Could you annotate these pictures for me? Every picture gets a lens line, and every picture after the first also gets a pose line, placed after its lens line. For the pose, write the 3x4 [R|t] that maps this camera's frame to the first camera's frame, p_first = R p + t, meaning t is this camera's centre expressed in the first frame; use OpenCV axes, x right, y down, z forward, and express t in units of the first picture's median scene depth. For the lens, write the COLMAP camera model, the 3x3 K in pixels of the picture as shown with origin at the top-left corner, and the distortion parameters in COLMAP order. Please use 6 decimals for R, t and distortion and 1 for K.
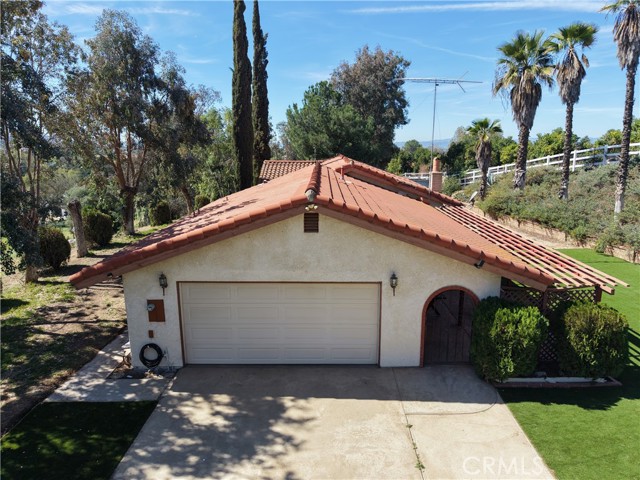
lens RADIAL K [[433.3, 0, 322.3], [0, 433.3, 240.8], [0, 0, 1]] dist [0.029749, -0.012715]
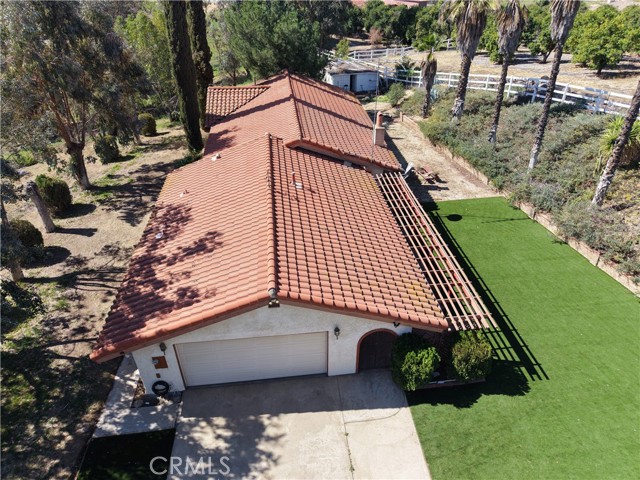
lens RADIAL K [[433.3, 0, 322.5], [0, 433.3, 242.6], [0, 0, 1]] dist [0.029749, -0.012715]
pose [[0.993026, -0.060490, 0.101198, -0.001369], [0.020390, 0.933527, 0.357927, -0.691507], [-0.116122, -0.353368, 0.928249, -0.172413]]
